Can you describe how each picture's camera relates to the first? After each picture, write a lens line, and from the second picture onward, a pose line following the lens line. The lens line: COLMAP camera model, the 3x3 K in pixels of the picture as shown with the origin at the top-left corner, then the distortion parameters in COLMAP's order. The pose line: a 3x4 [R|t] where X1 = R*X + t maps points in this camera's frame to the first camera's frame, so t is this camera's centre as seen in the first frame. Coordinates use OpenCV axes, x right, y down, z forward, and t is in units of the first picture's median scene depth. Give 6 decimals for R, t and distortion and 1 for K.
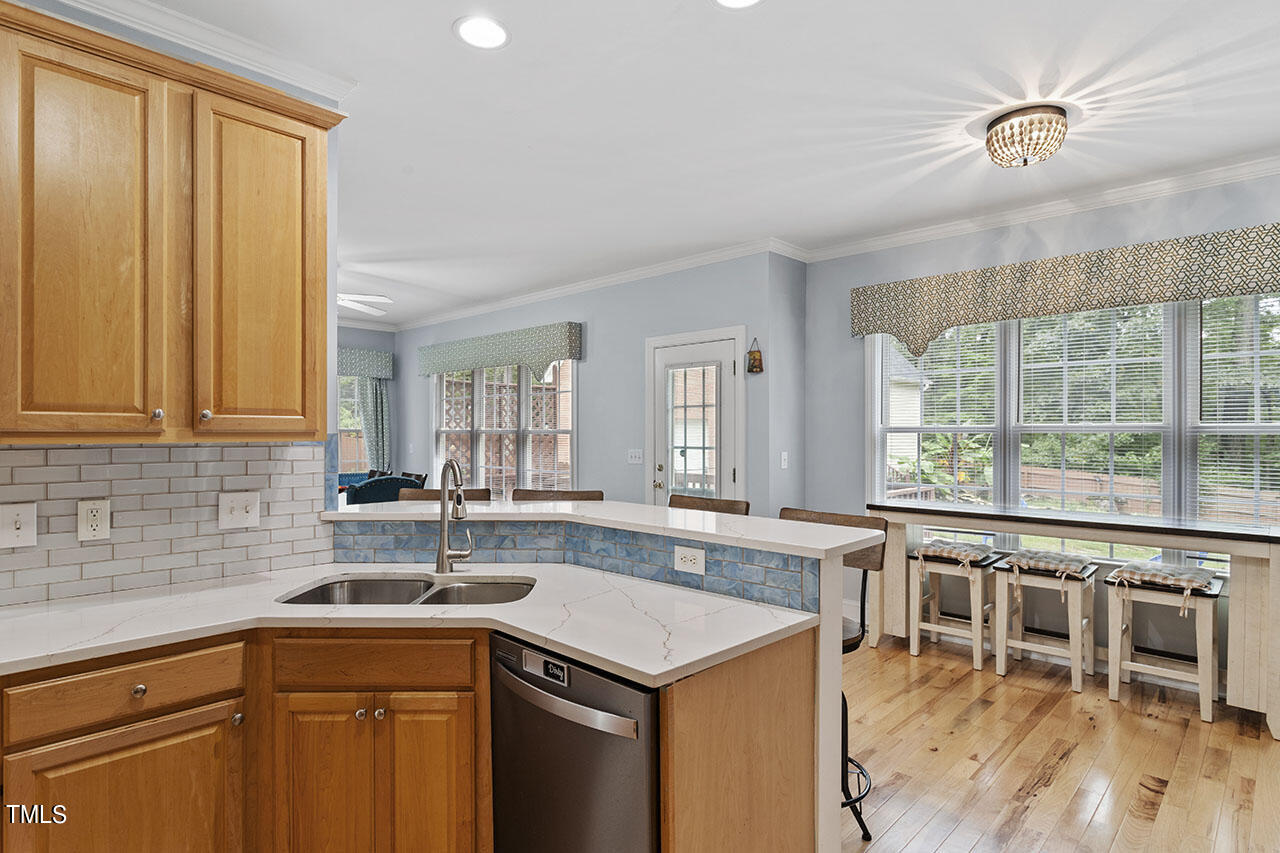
lens RADIAL K [[679.0, 0, 640.0], [0, 679.0, 426.5], [0, 0, 1]] dist [-0.000402, 0.000354]
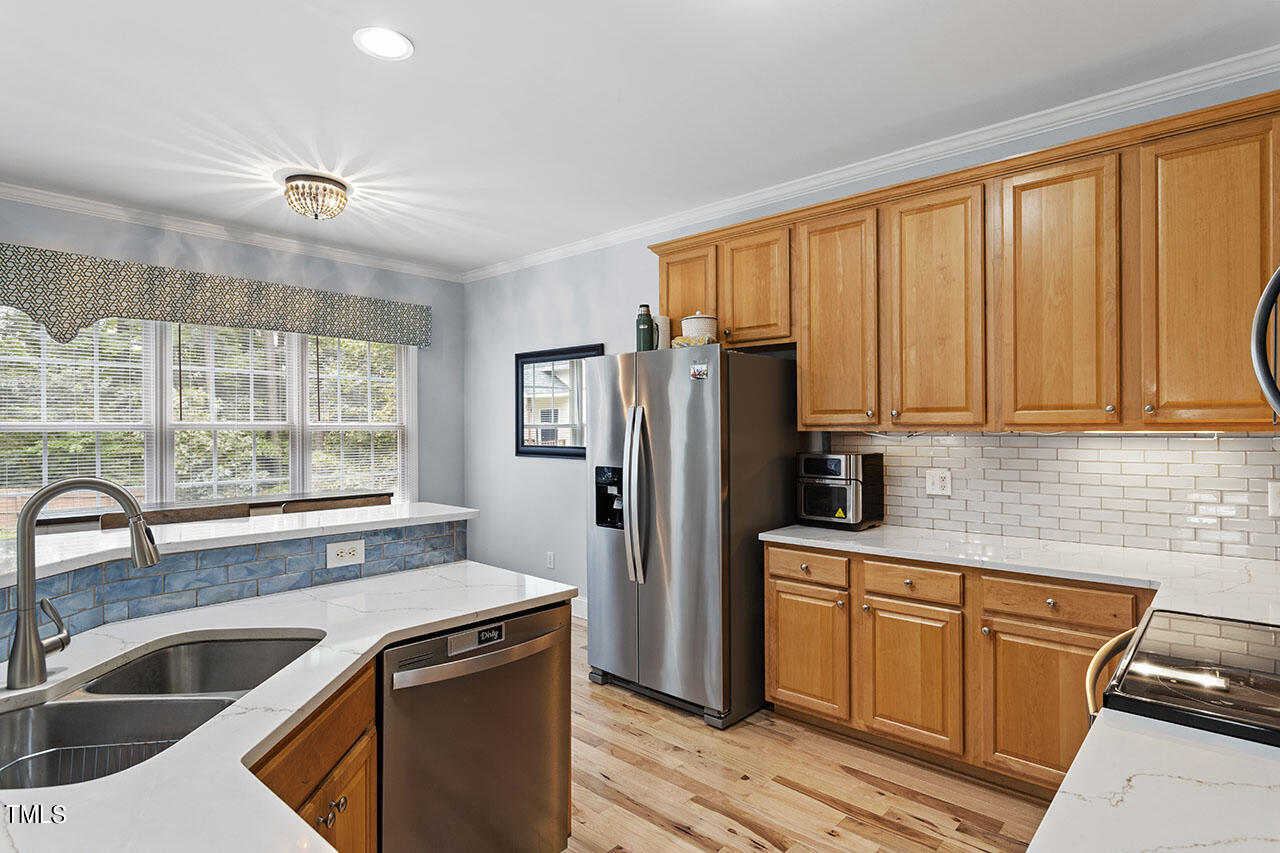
lens RADIAL K [[679.0, 0, 640.0], [0, 679.0, 426.5], [0, 0, 1]] dist [-0.000402, 0.000354]
pose [[-0.032859, 0.001456, 0.999459, -0.720133], [-0.006501, 0.999977, -0.001670, 0.001427], [-0.999439, -0.006553, -0.032849, 0.434402]]
